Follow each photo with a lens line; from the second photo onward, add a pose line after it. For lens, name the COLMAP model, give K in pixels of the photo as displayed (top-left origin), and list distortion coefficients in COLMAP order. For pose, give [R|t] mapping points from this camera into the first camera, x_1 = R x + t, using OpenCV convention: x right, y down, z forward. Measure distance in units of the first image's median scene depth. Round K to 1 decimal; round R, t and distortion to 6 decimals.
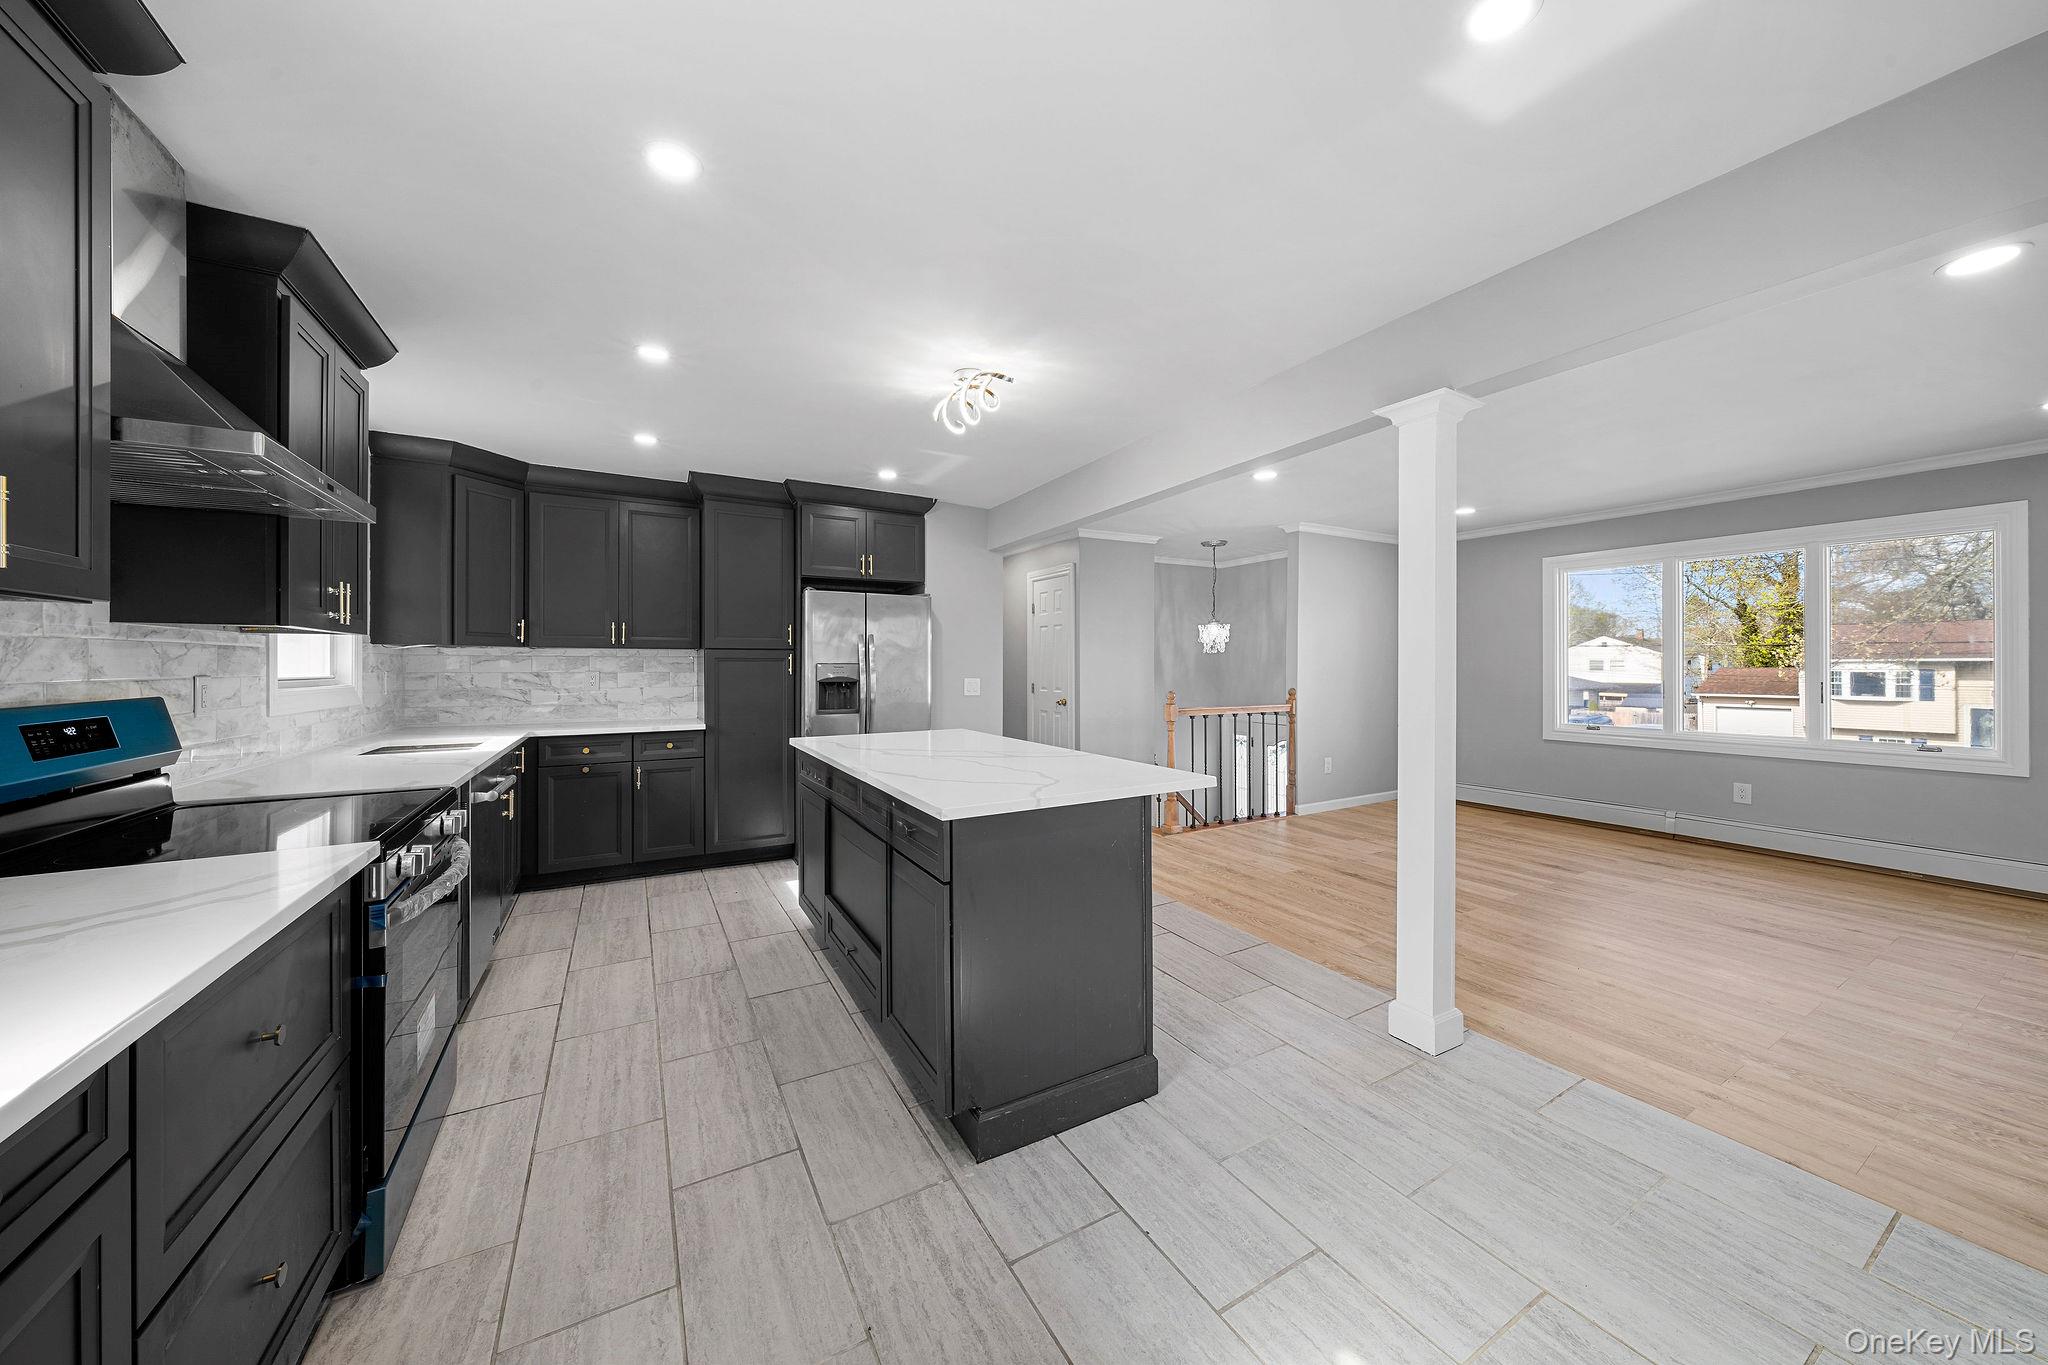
lens RADIAL K [[695.1, 0, 1030.5], [0, 695.1, 667.4], [0, 0, 1]] dist [-0.001190, 0.000009]
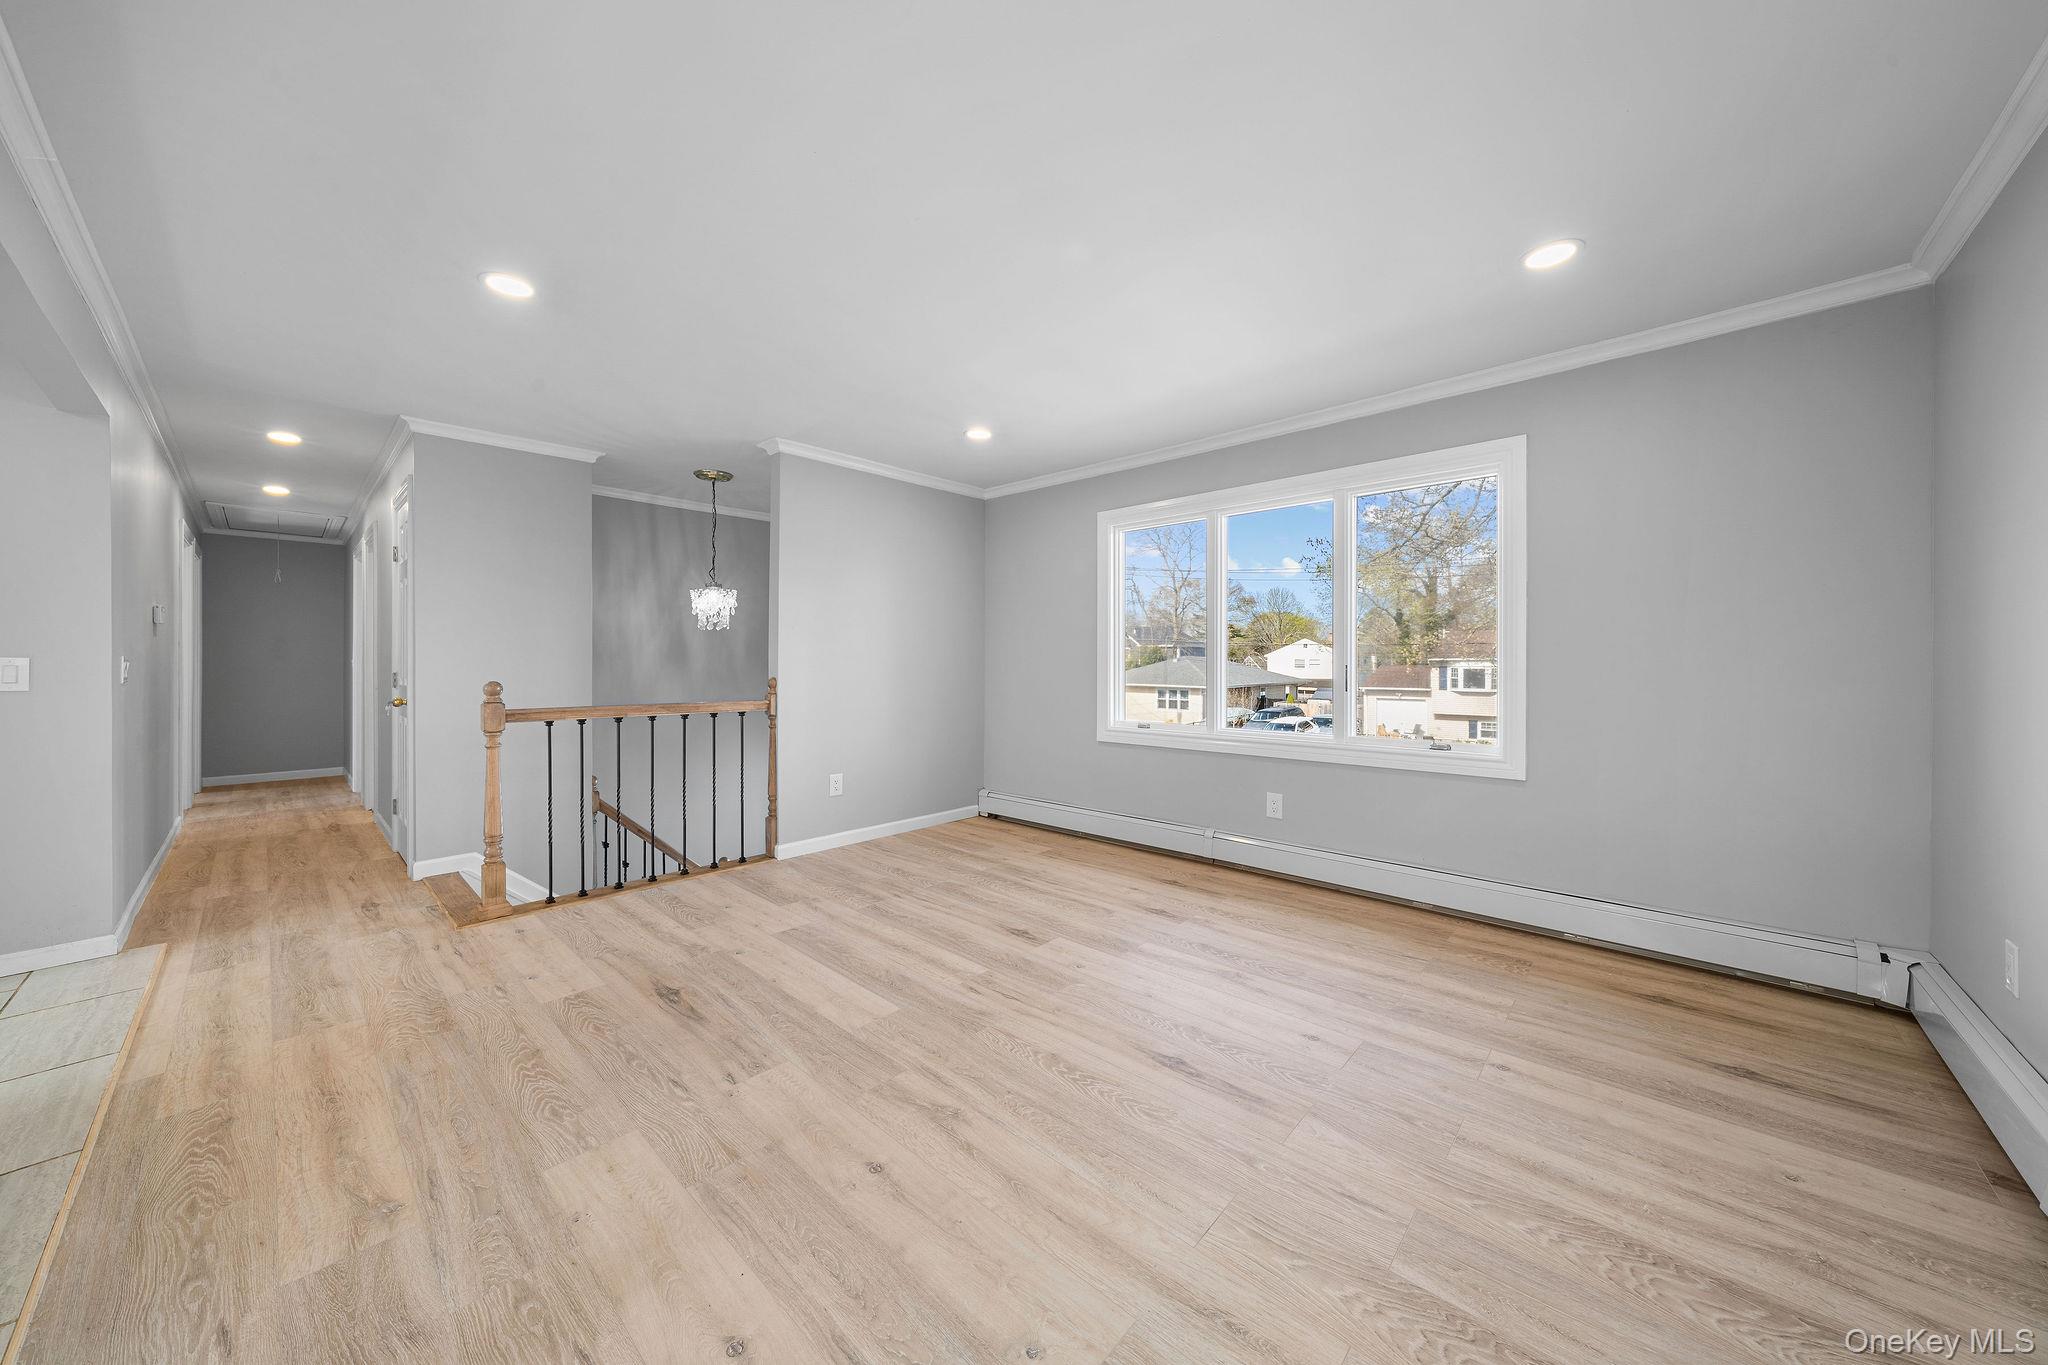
lens RADIAL K [[702.0, 0, 1028.8], [0, 702.0, 668.3], [0, 0, 1]] dist [-0.002972, 0.000126]
pose [[0.954732, 0.001614, 0.297462, 0.414656], [-0.002768, 0.999990, 0.003458, 0.017447], [-0.297454, -0.004125, 0.954727, 0.253408]]
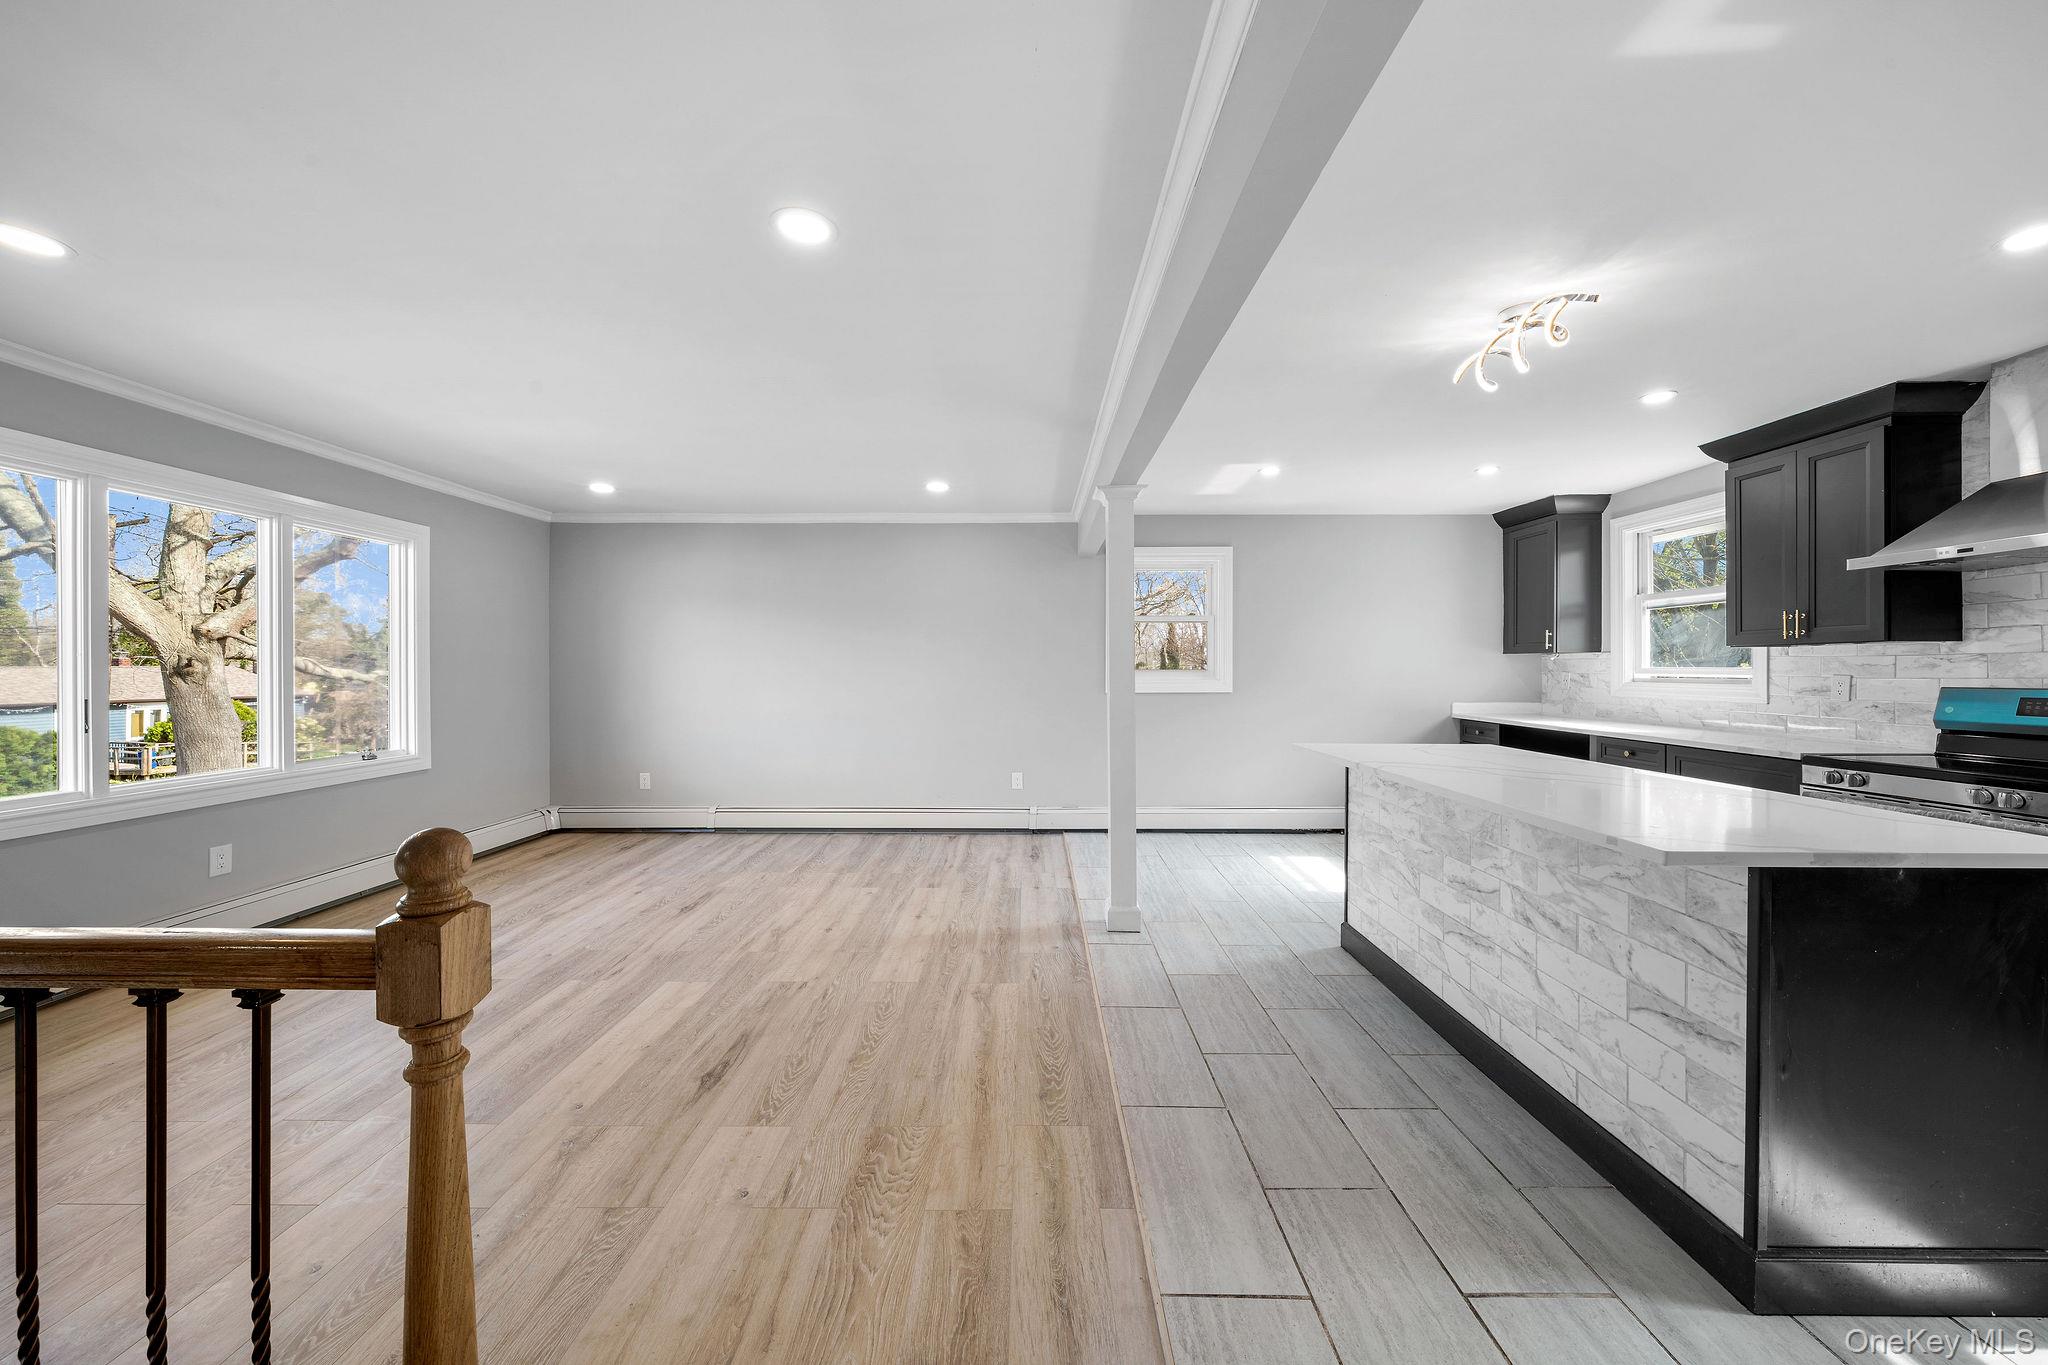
lens RADIAL K [[702.0, 0, 1028.8], [0, 702.0, 668.3], [0, 0, 1]] dist [-0.002972, 0.000126]
pose [[-0.864872, 0.003196, 0.501983, -0.000756], [0.004373, 0.999990, 0.001168, -0.003096], [-0.501974, 0.003206, -0.864877, 0.957110]]
